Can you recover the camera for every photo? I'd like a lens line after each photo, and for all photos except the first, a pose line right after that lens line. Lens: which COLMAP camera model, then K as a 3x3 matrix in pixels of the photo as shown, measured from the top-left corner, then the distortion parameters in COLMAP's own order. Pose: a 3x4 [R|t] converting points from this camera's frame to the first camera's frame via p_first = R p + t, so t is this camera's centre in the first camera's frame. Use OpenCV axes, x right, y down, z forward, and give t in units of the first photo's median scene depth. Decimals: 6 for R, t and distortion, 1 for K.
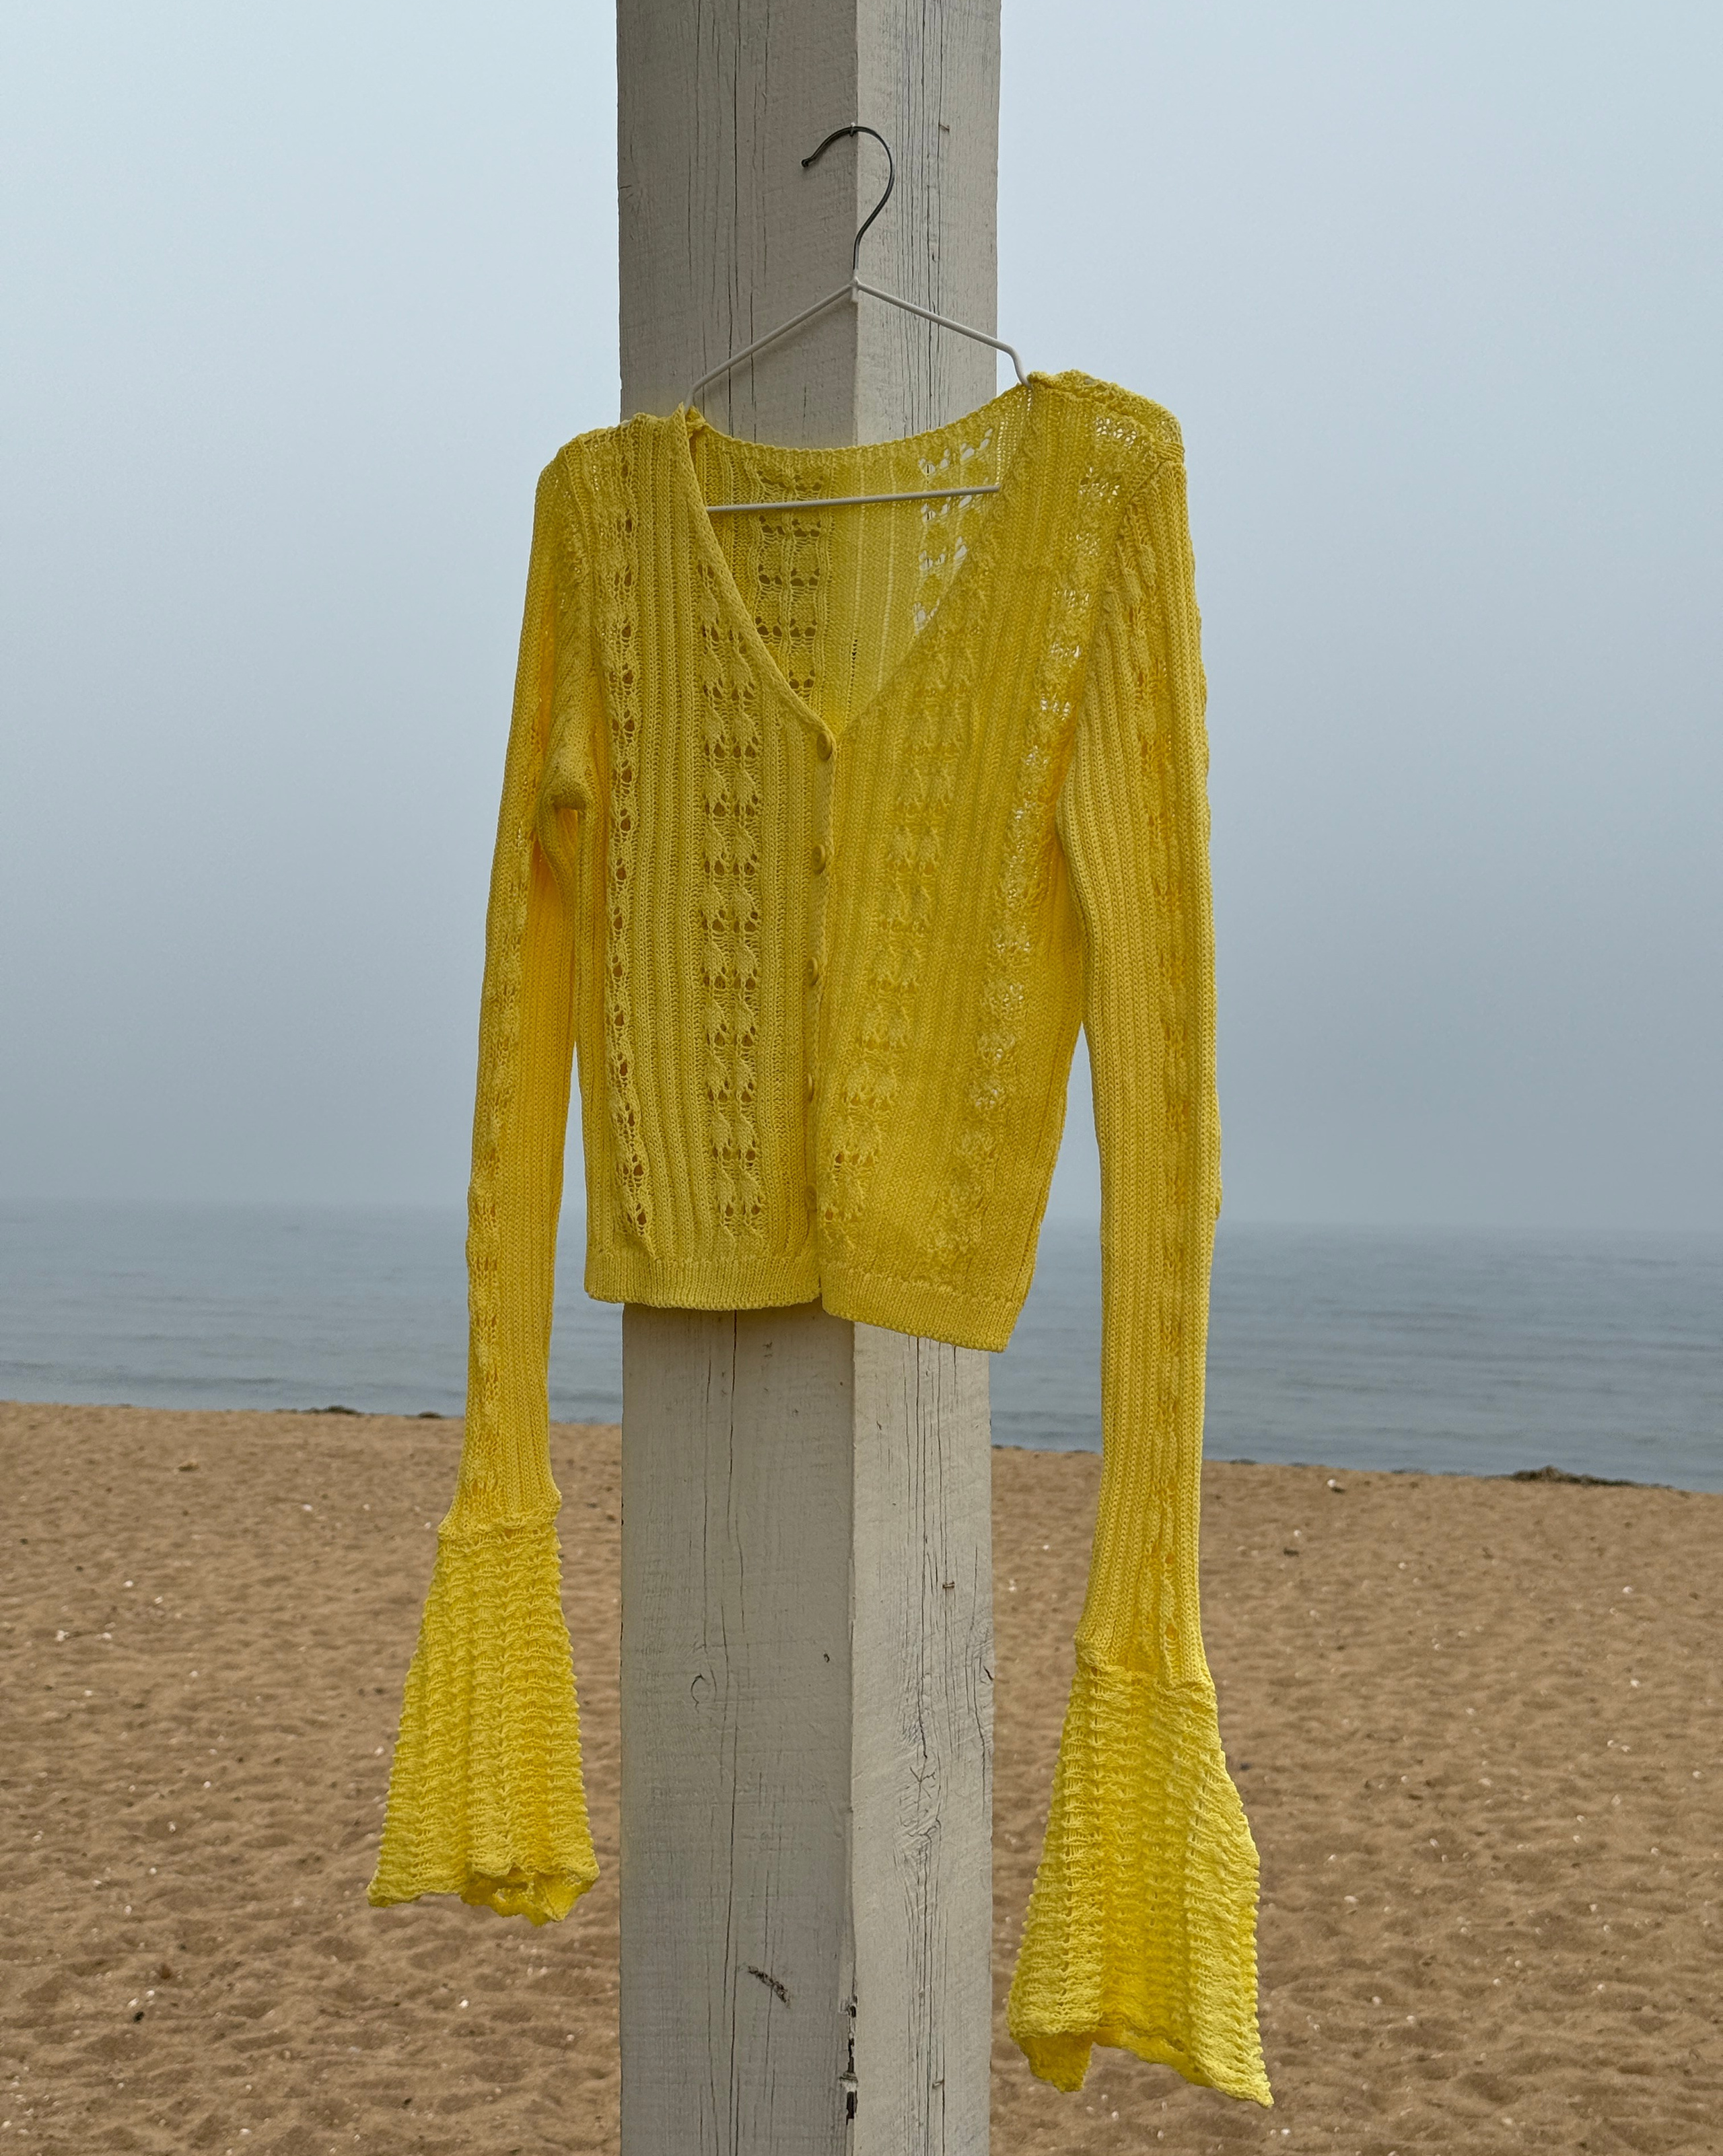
lens RADIAL K [[3206.0, 0, 849.9], [0, 3206.0, 1076.6], [0, 0, 1]] dist [0.206338, -0.495809]
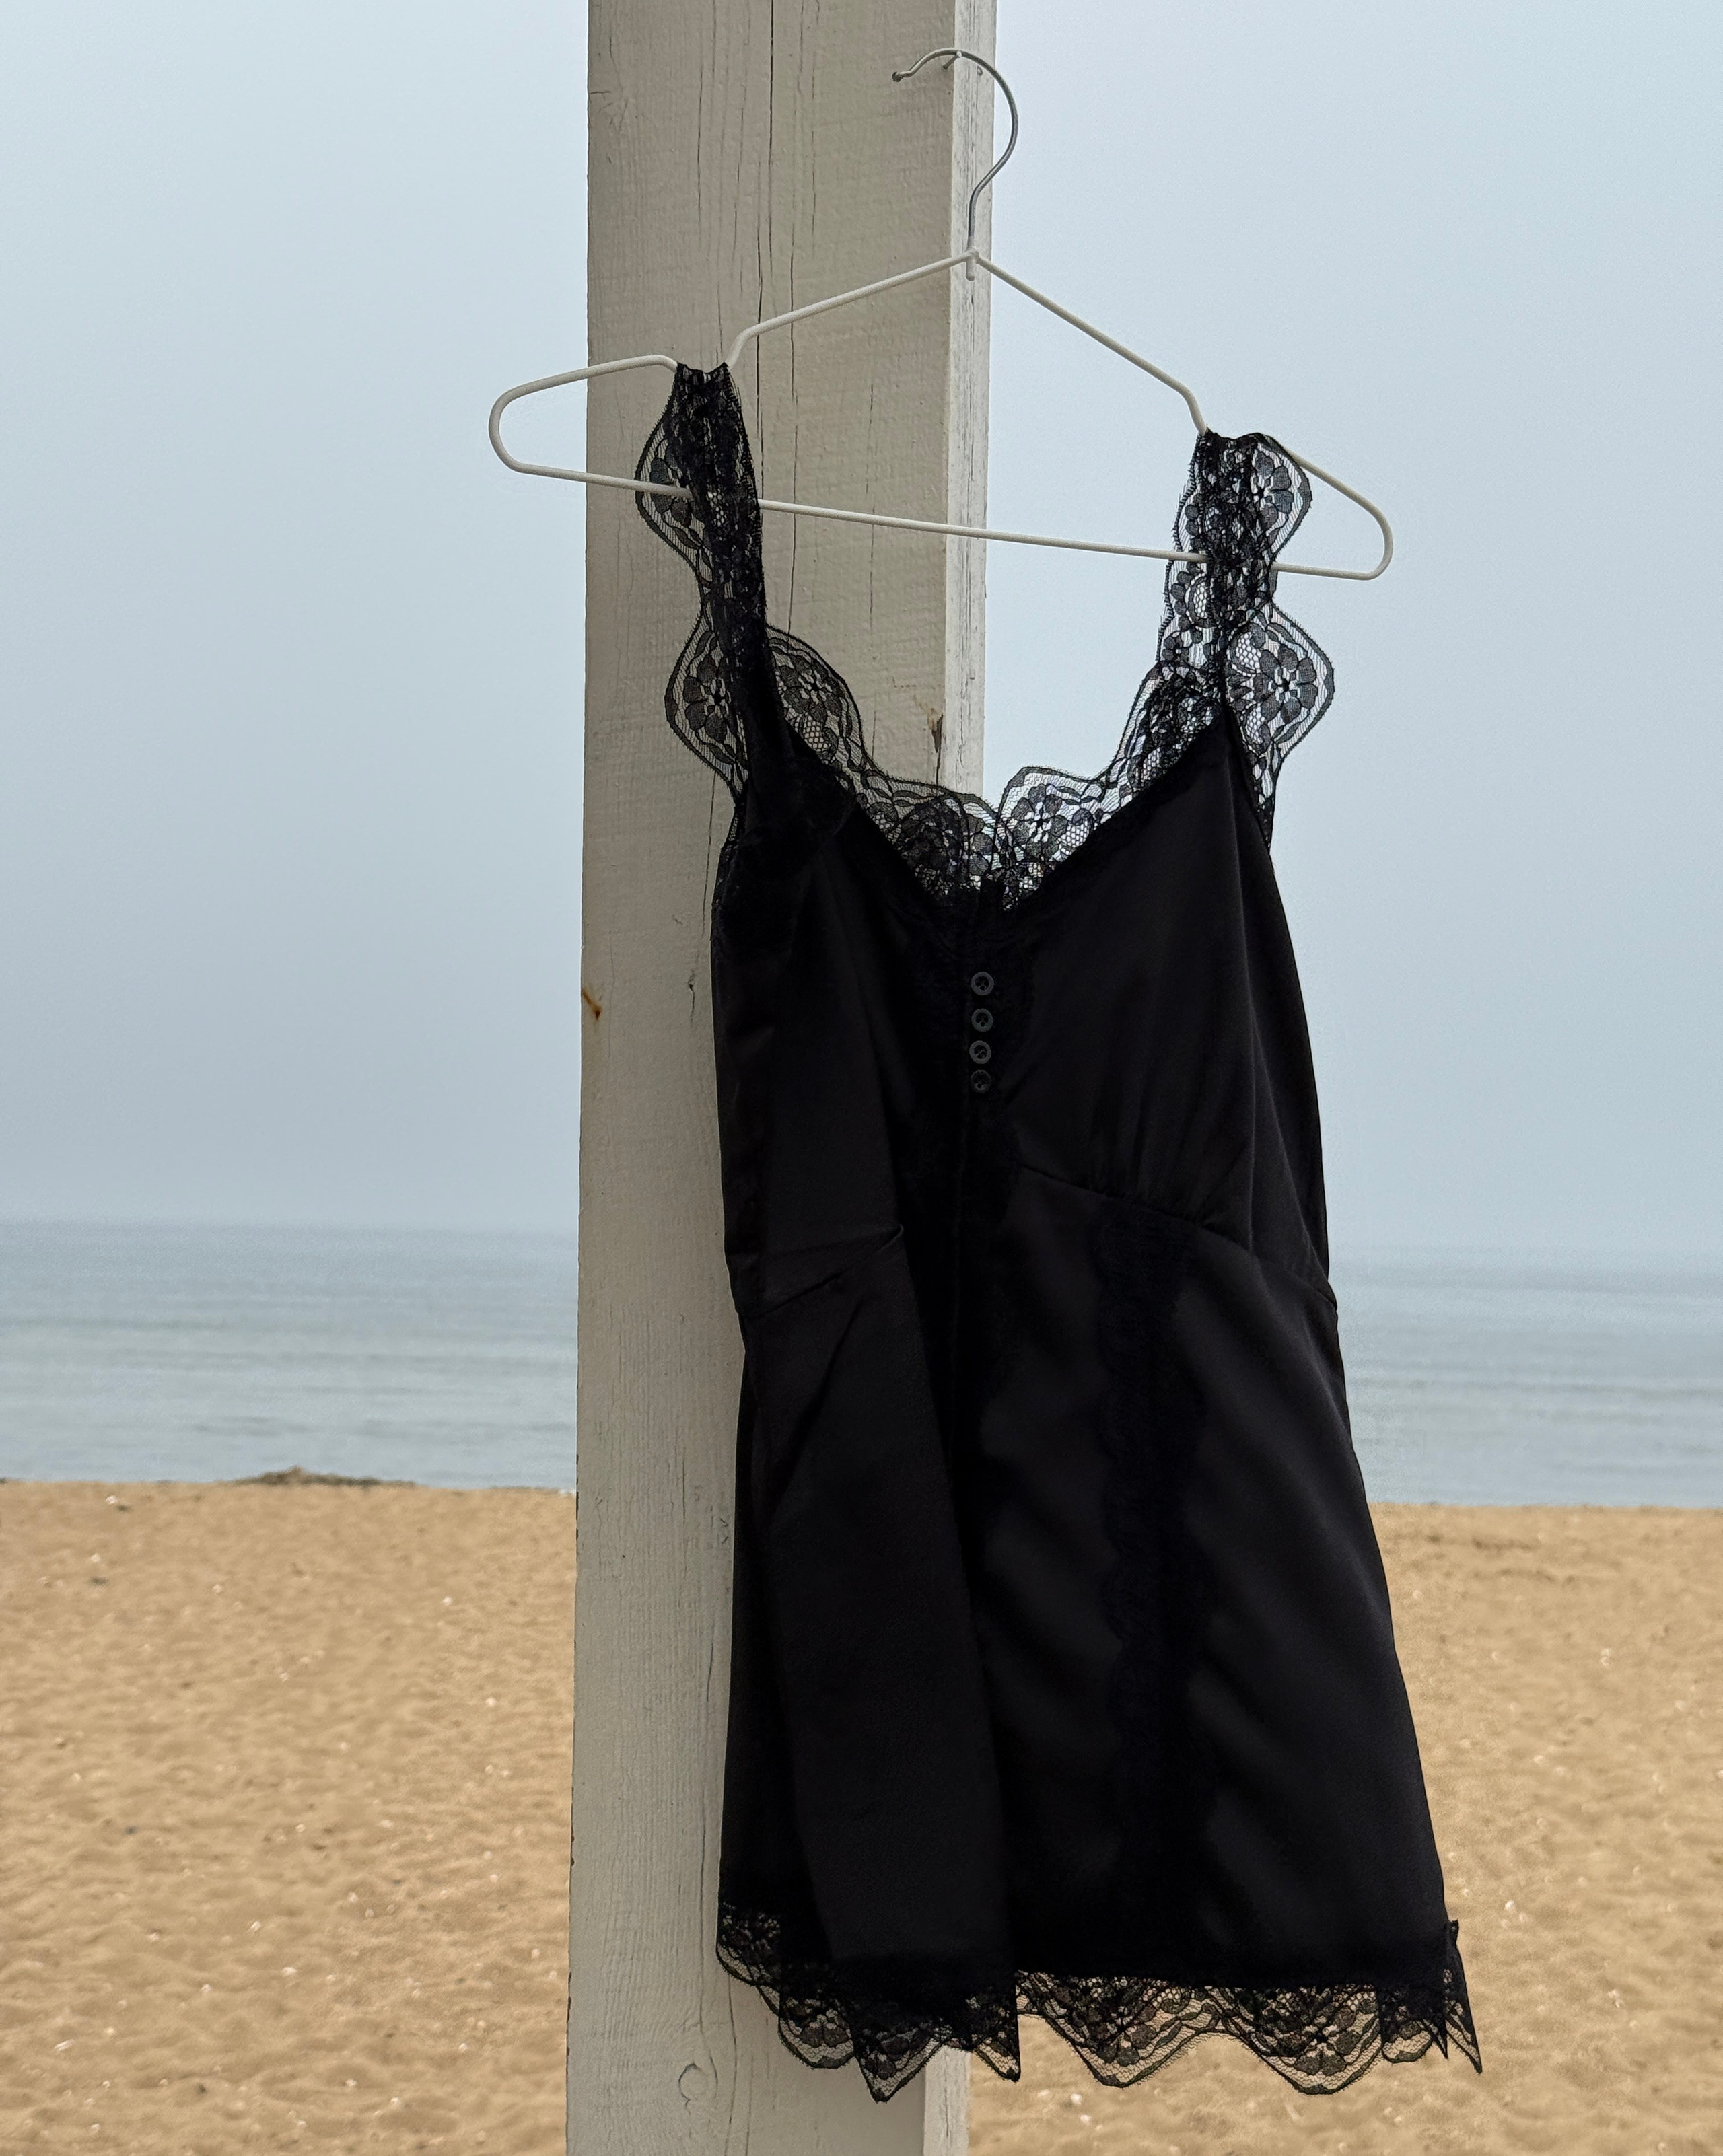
lens RADIAL K [[3216.0, 0, 851.0], [0, 3216.0, 1087.0], [0, 0, 1]] dist [0.190622, -0.437875]
pose [[0.921379, 0.016021, 0.388335, -0.074484], [-0.018560, 0.999824, 0.002786, -0.011130], [-0.388222, -0.009775, 0.921514, 0.067125]]
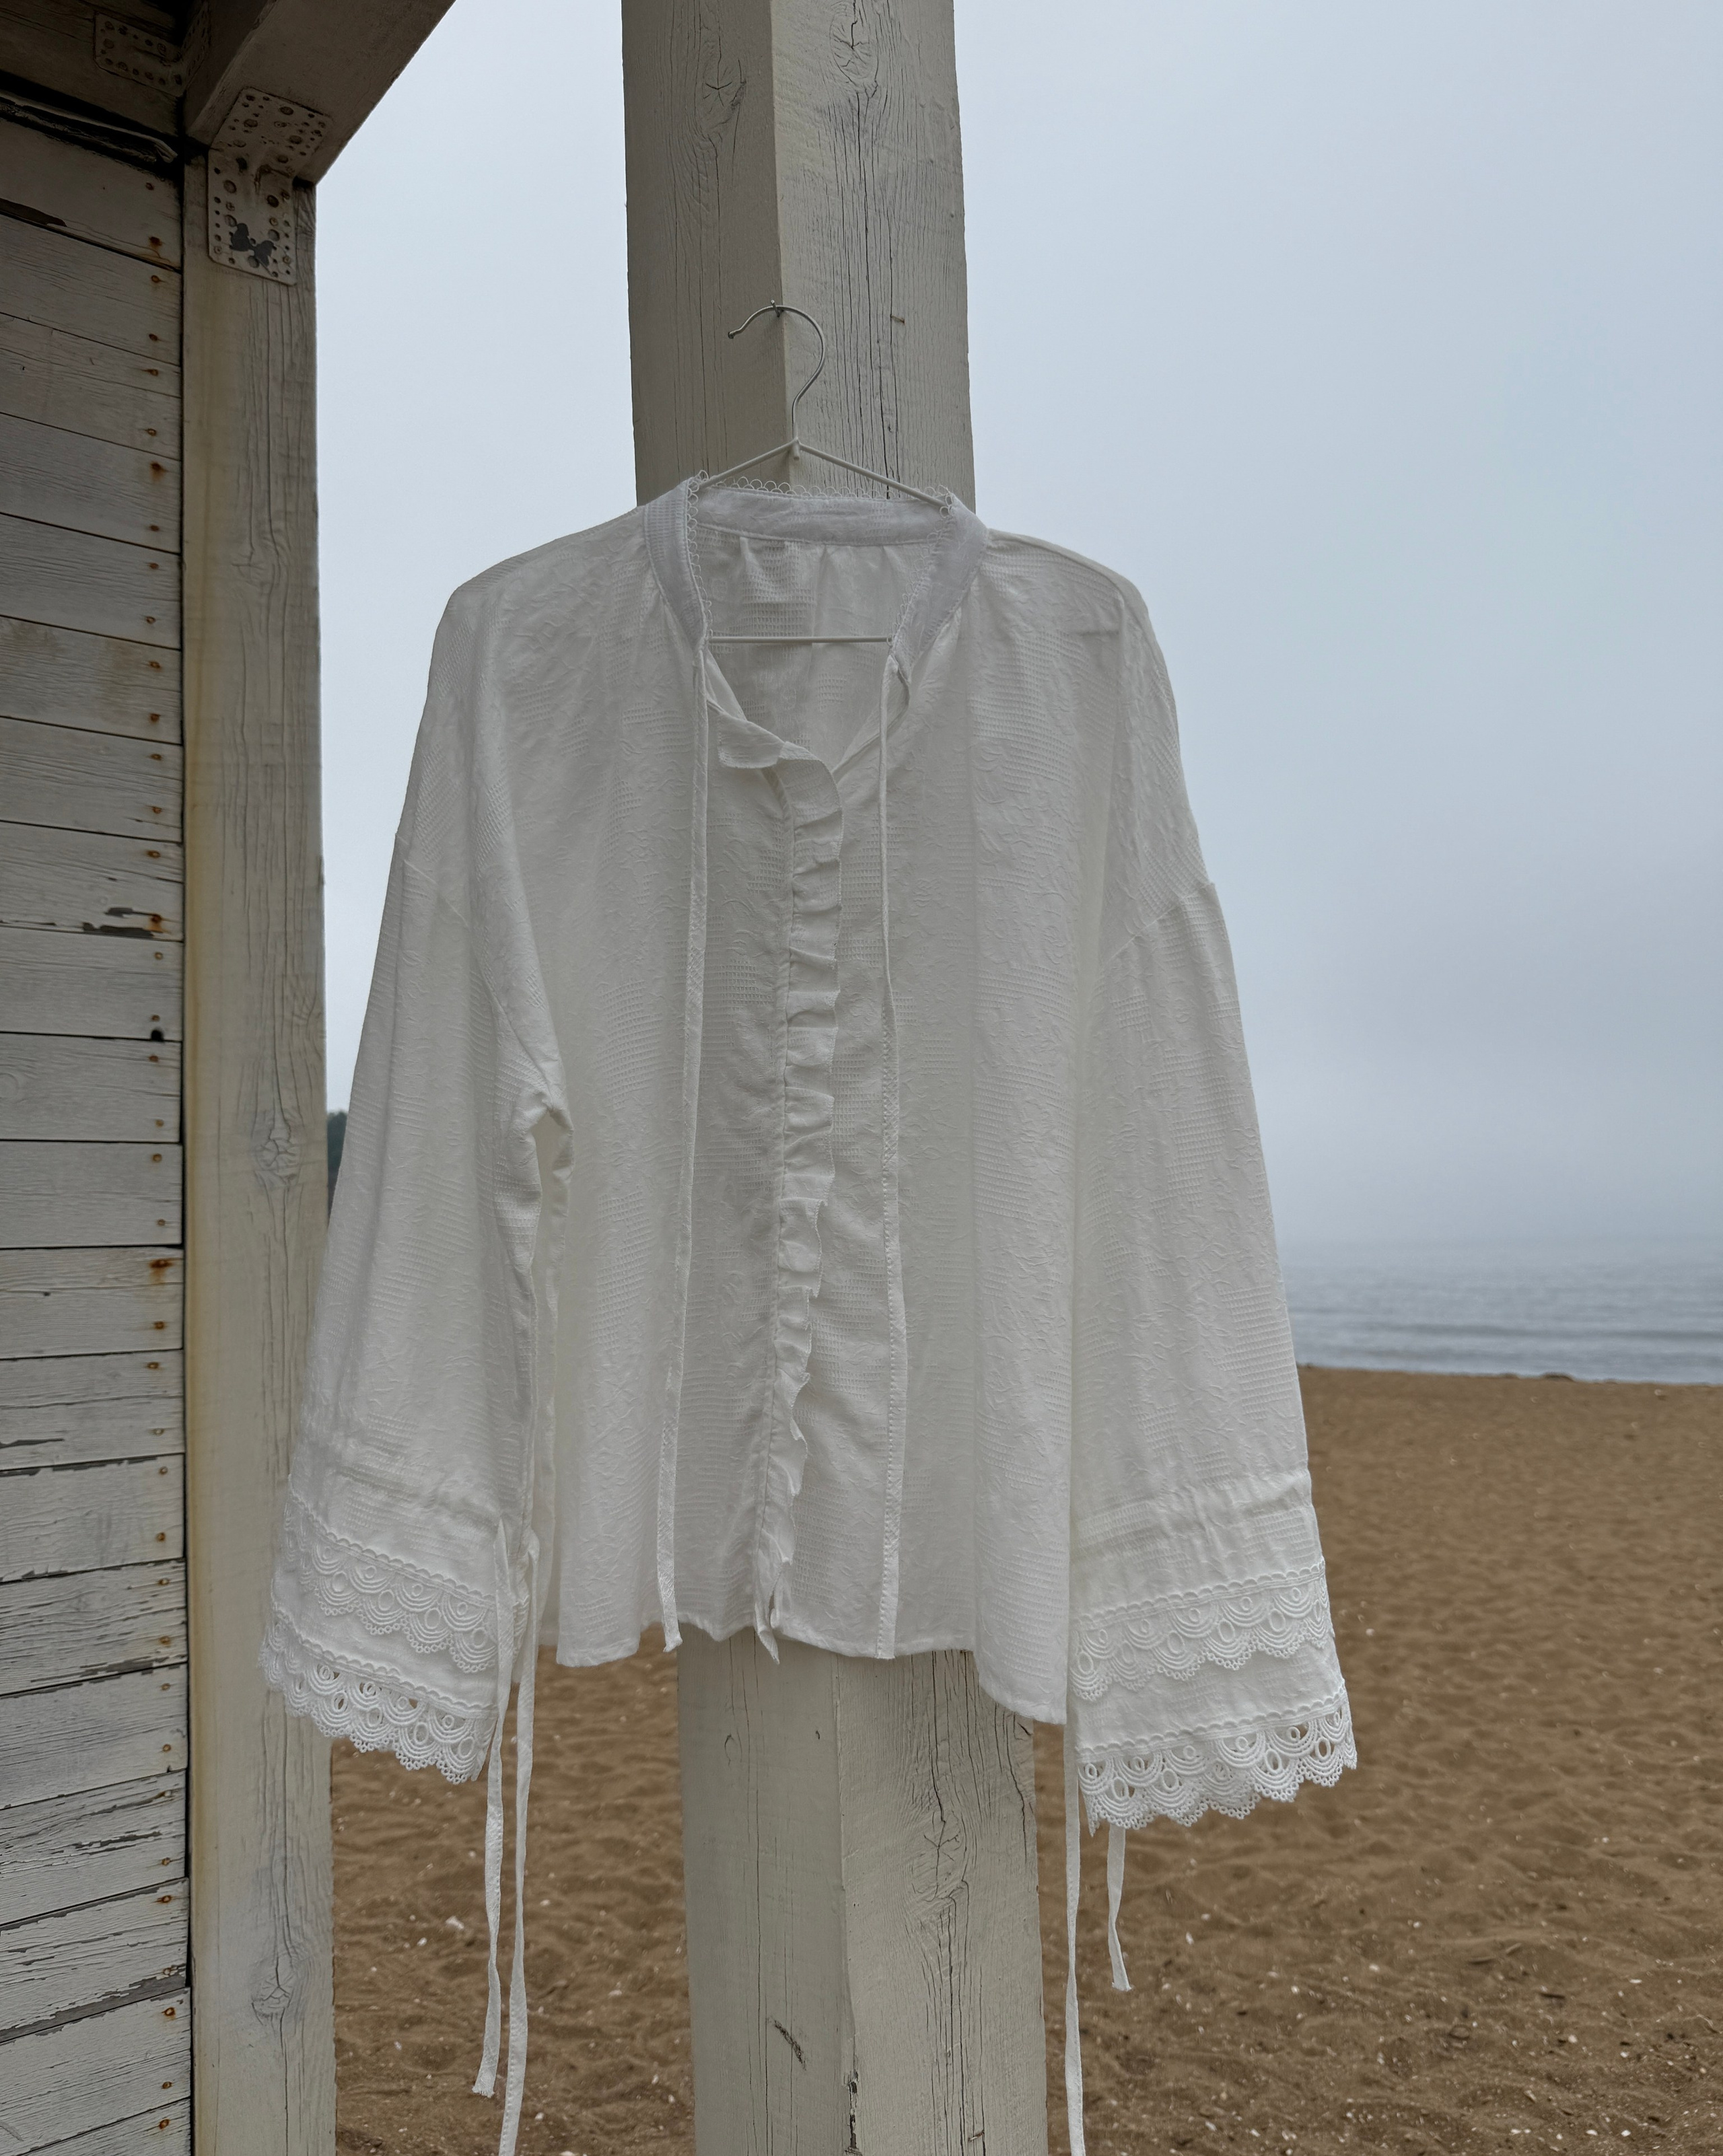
lens RADIAL K [[1652.6, 0, 869.3], [0, 1652.6, 1087.8], [0, 0, 1]] dist [-0.014273, 0.003810]
pose [[0.954704, -0.064866, -0.290400, 0.040731], [0.048363, 0.996799, -0.063656, 0.001795], [0.293600, 0.046729, 0.954786, 0.114043]]
